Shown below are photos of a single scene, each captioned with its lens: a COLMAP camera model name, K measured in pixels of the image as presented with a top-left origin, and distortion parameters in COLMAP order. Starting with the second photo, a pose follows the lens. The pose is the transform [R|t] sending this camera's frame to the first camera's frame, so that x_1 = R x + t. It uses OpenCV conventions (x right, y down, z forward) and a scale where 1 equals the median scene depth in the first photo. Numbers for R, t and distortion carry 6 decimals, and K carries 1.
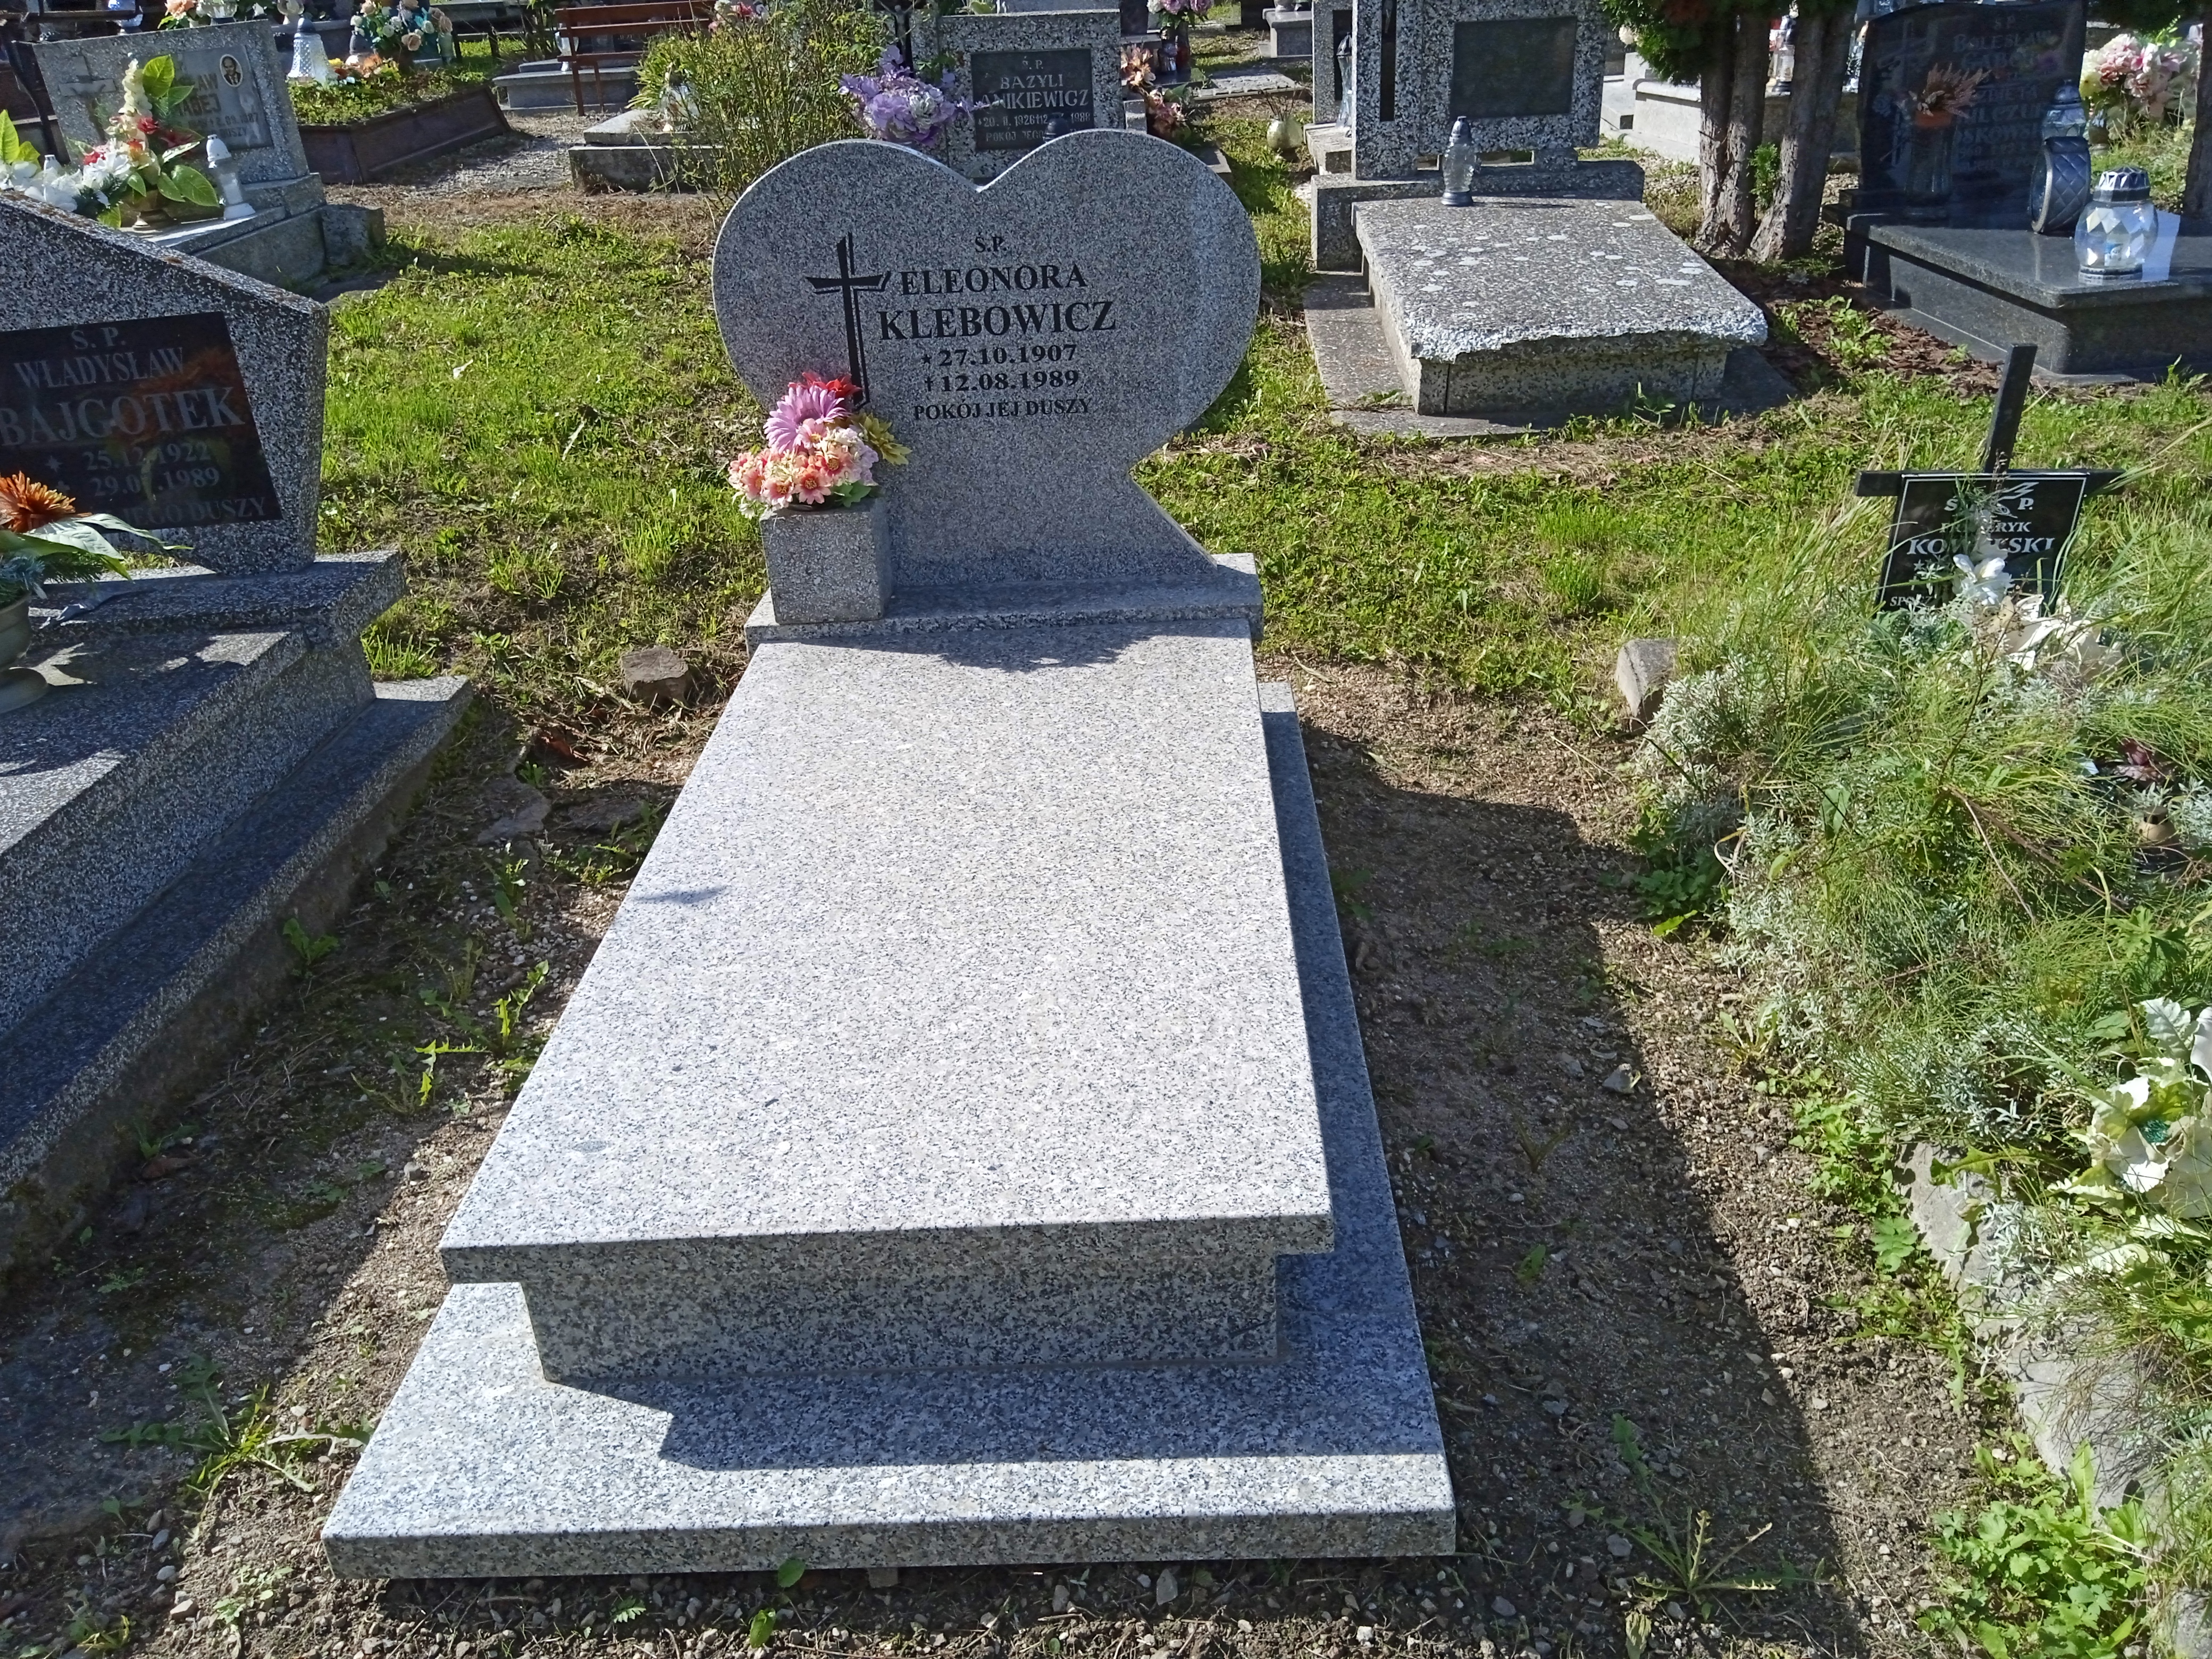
lens RADIAL K [[1829.7, 0, 1097.2], [0, 1829.7, 833.2], [0, 0, 1]] dist [0.119817, -0.234109]
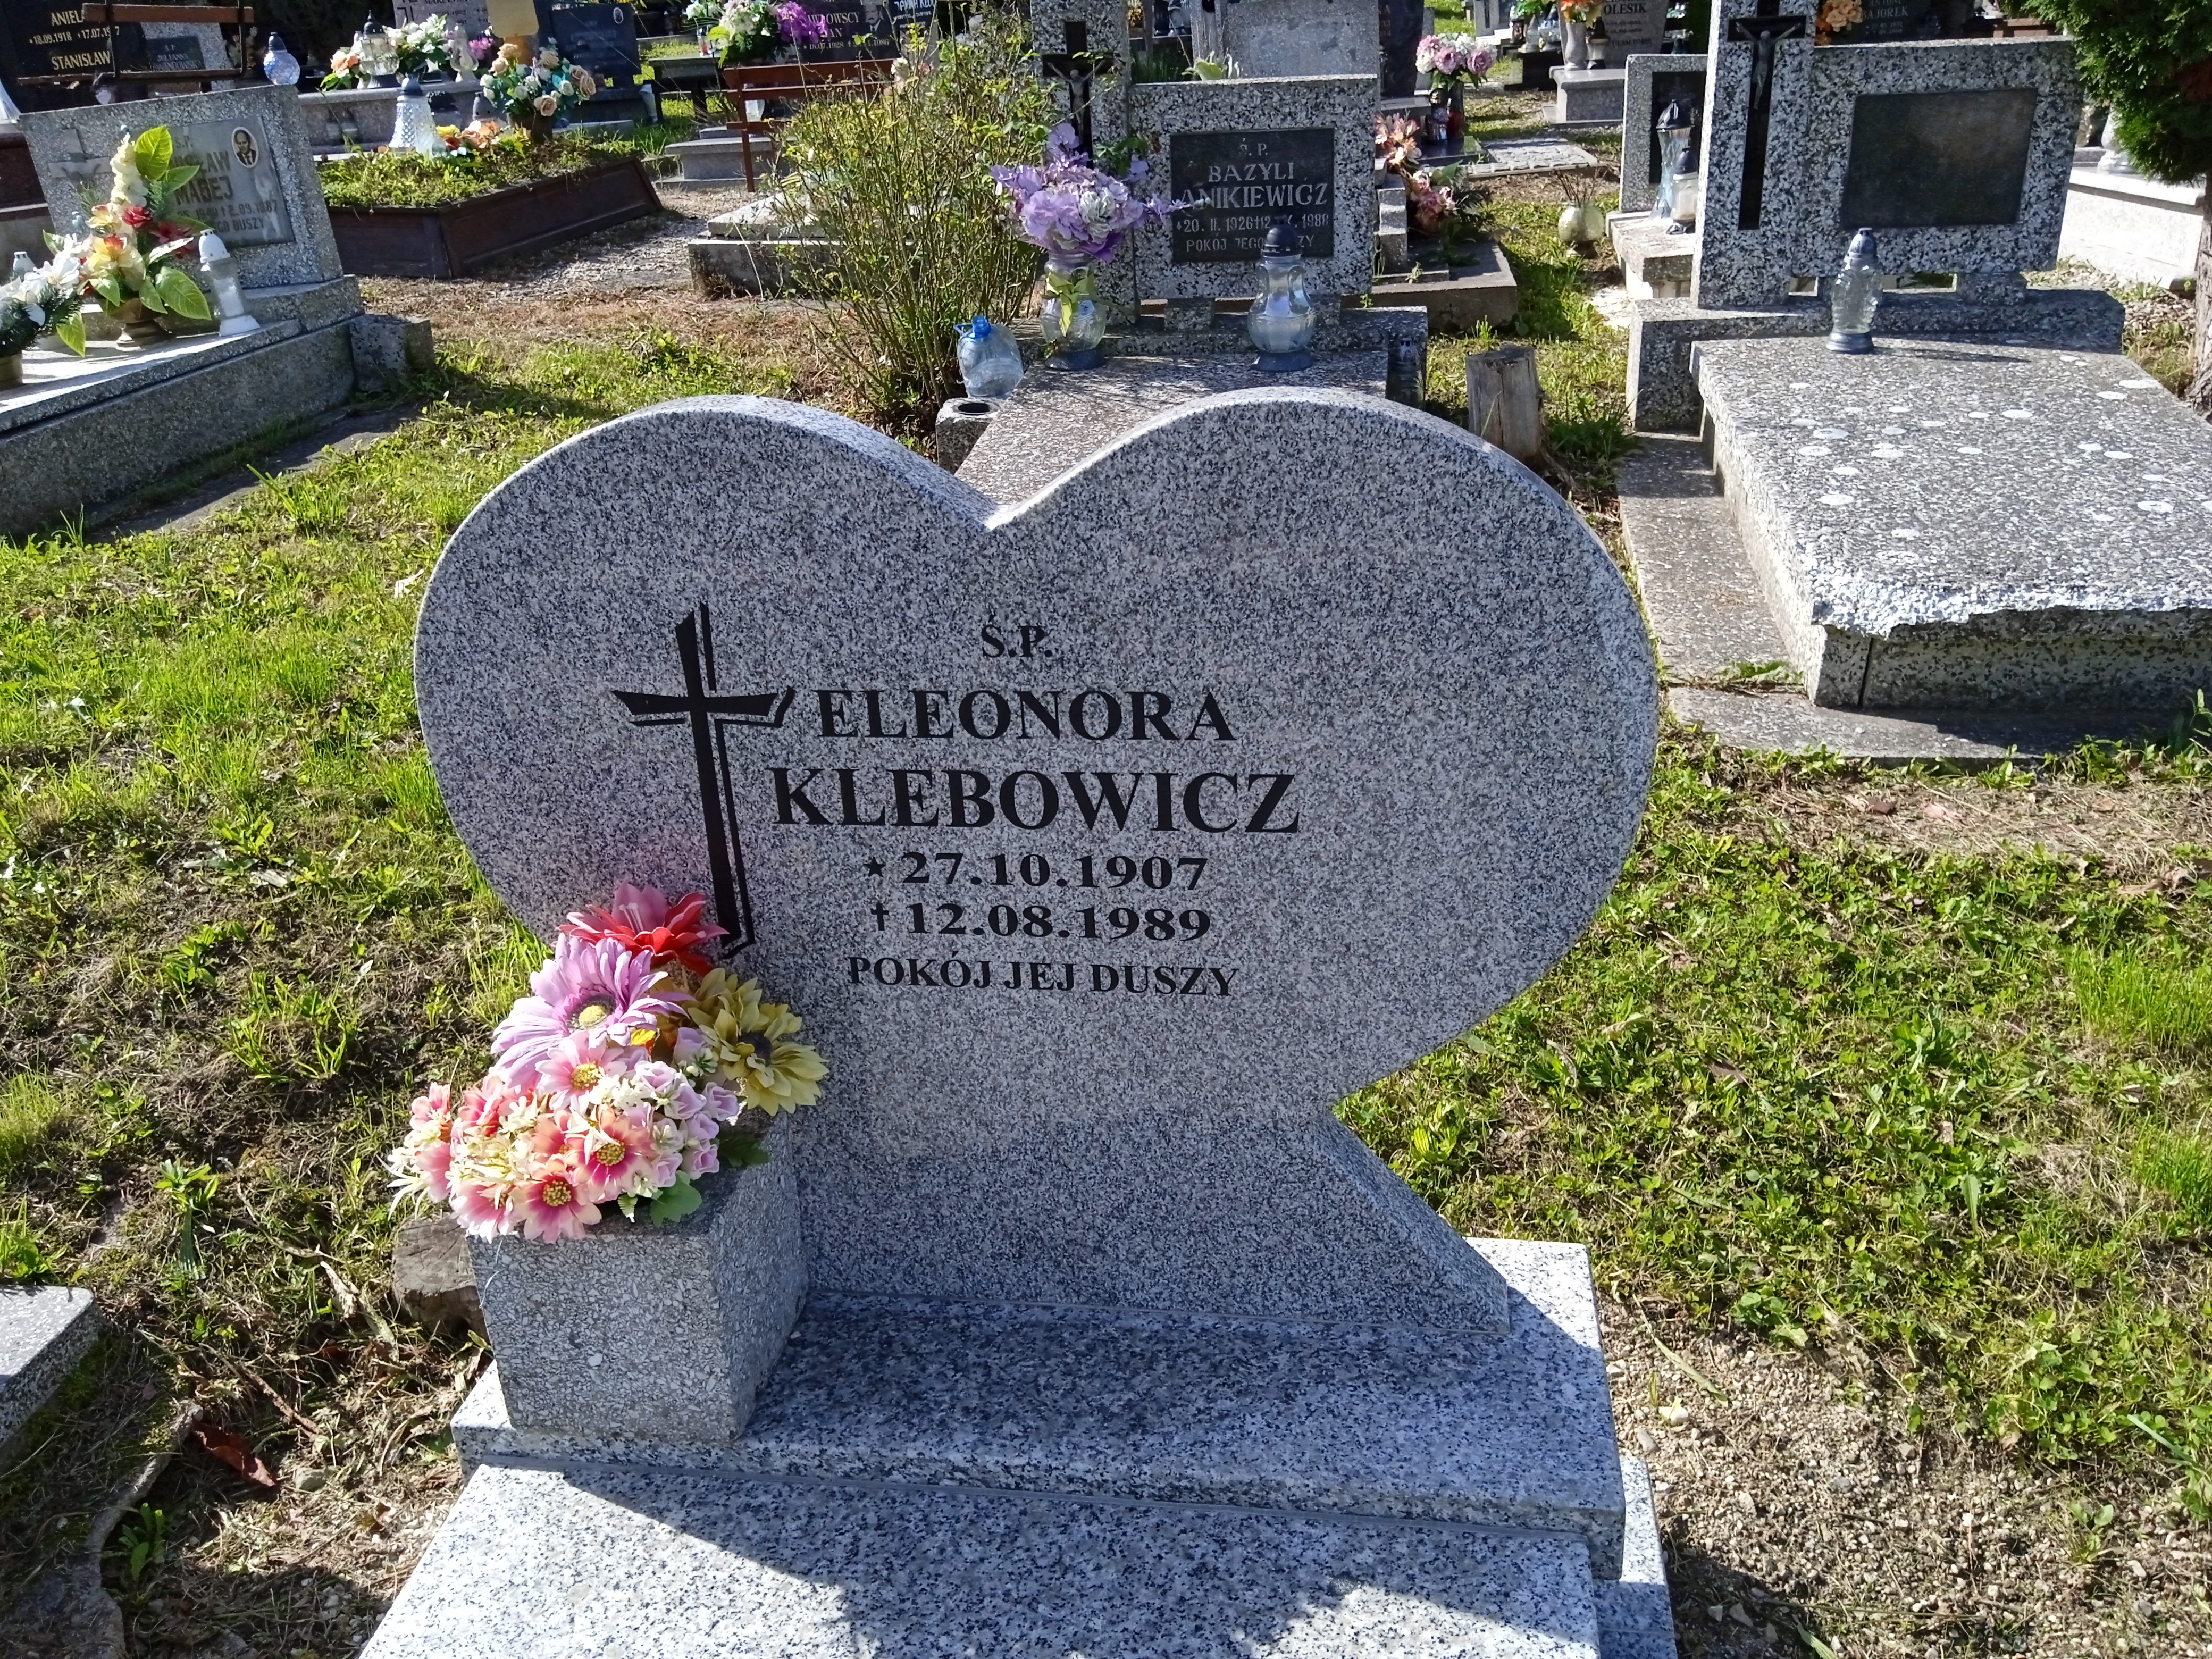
lens RADIAL K [[1829.7, 0, 1097.2], [0, 1829.7, 833.2], [0, 0, 1]] dist [0.119817, -0.234109]
pose [[0.991185, 0.051560, -0.122041, 0.009657], [-0.054550, 0.998284, -0.021282, -0.161091], [0.120734, 0.027752, 0.992297, 0.349669]]
